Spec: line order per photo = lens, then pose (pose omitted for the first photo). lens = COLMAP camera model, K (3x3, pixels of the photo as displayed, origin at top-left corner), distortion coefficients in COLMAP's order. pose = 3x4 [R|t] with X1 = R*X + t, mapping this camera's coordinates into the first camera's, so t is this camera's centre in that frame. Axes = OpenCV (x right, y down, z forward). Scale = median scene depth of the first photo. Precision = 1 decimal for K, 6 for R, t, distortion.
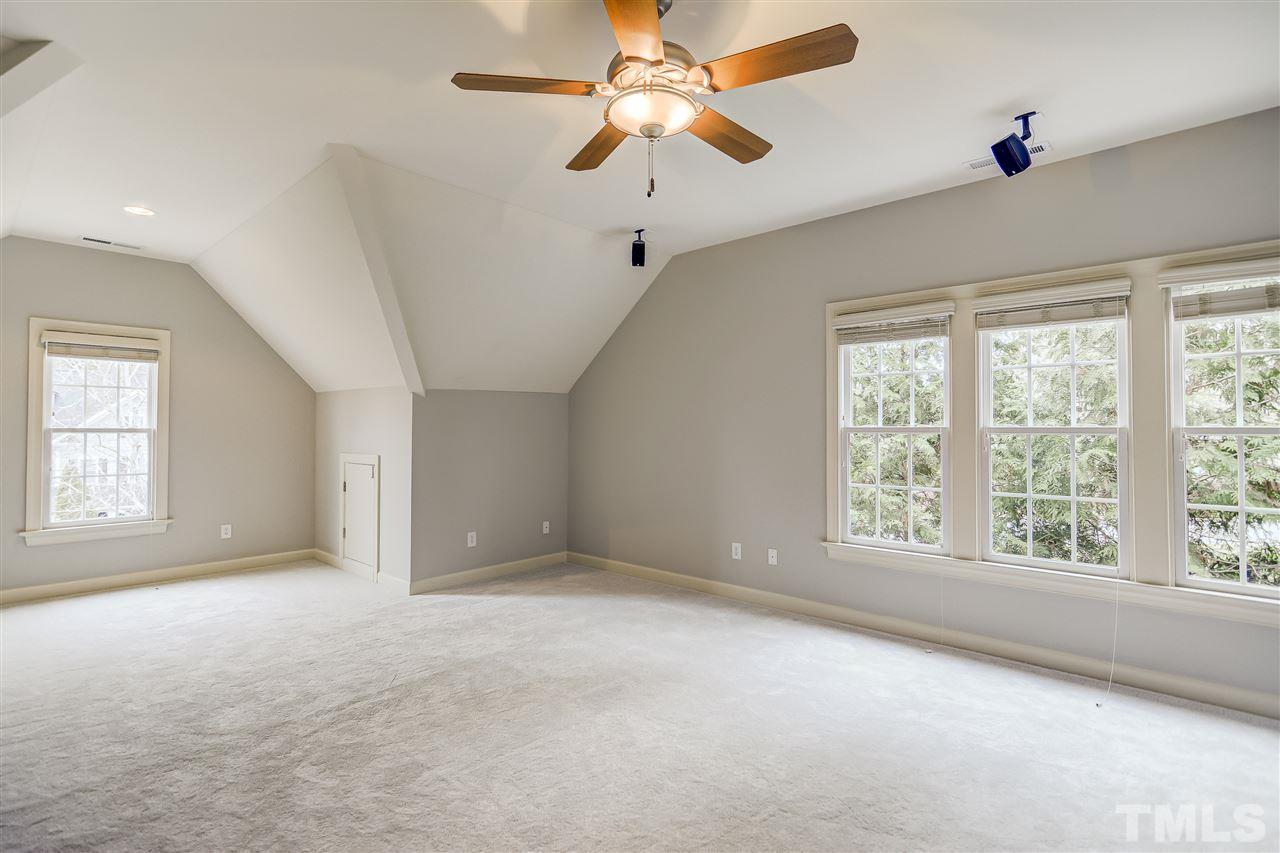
lens RADIAL K [[623.4, 0, 639.6], [0, 623.4, 419.7], [0, 0, 1]] dist [-0.002608, 0.000308]
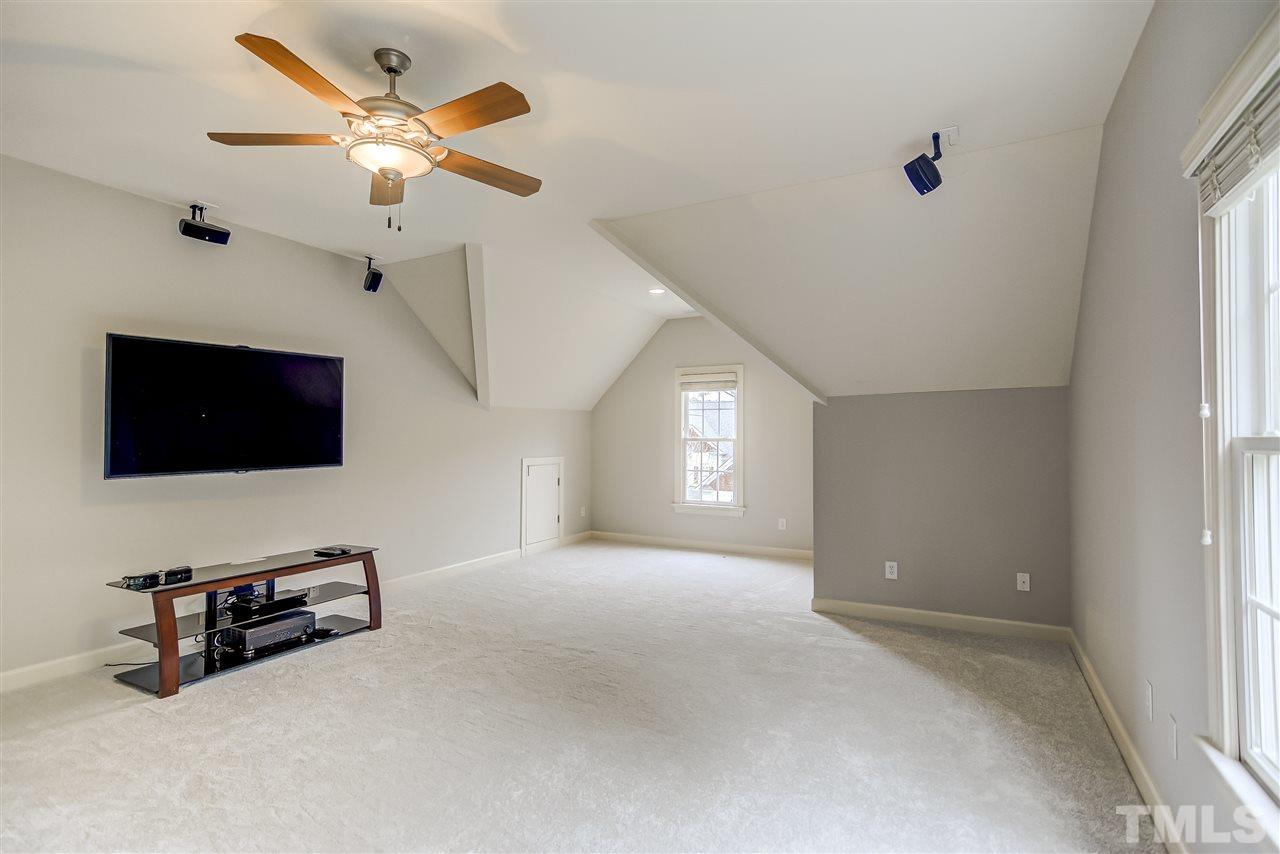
lens RADIAL K [[623.4, 0, 639.6], [0, 623.4, 420.2], [0, 0, 1]] dist [-0.002608, 0.000308]
pose [[0.248398, -0.027567, -0.968266, 0.515168], [0.006352, 0.999620, -0.026830, 0.010191], [0.968637, 0.000515, 0.248479, 0.504344]]
